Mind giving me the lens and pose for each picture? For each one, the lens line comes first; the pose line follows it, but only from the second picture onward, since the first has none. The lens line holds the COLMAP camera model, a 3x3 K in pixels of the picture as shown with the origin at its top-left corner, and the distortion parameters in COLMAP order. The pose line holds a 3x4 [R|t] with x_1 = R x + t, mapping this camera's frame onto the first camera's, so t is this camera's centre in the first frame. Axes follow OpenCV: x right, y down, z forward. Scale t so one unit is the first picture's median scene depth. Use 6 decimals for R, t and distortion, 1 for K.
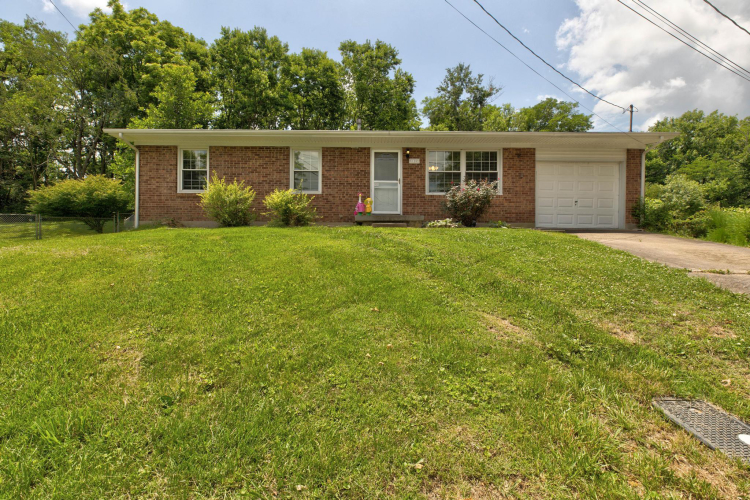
lens RADIAL K [[328.8, 0, 375.0], [0, 328.8, 250.0], [0, 0, 1]] dist [0.001765, 0.000422]
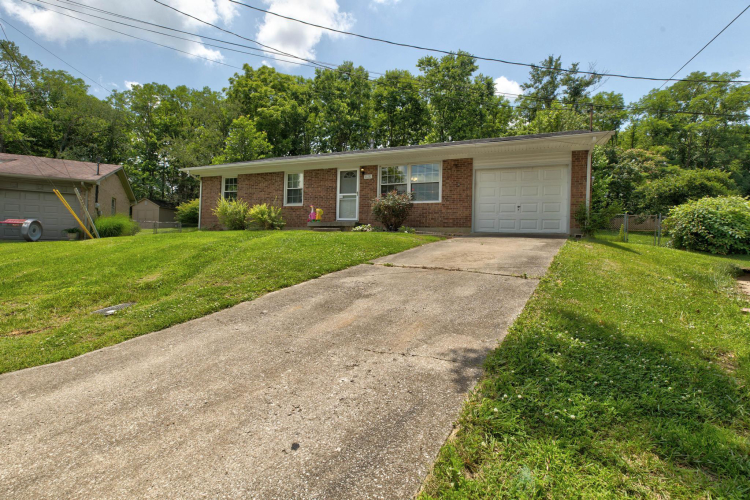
lens RADIAL K [[328.8, 0, 375.0], [0, 328.8, 250.0], [0, 0, 1]] dist [0.001765, 0.000422]
pose [[0.925645, 0.025422, -0.377539, 0.598369], [-0.031585, 0.999450, -0.010142, 0.010349], [0.377073, 0.021312, 0.925938, -0.103215]]
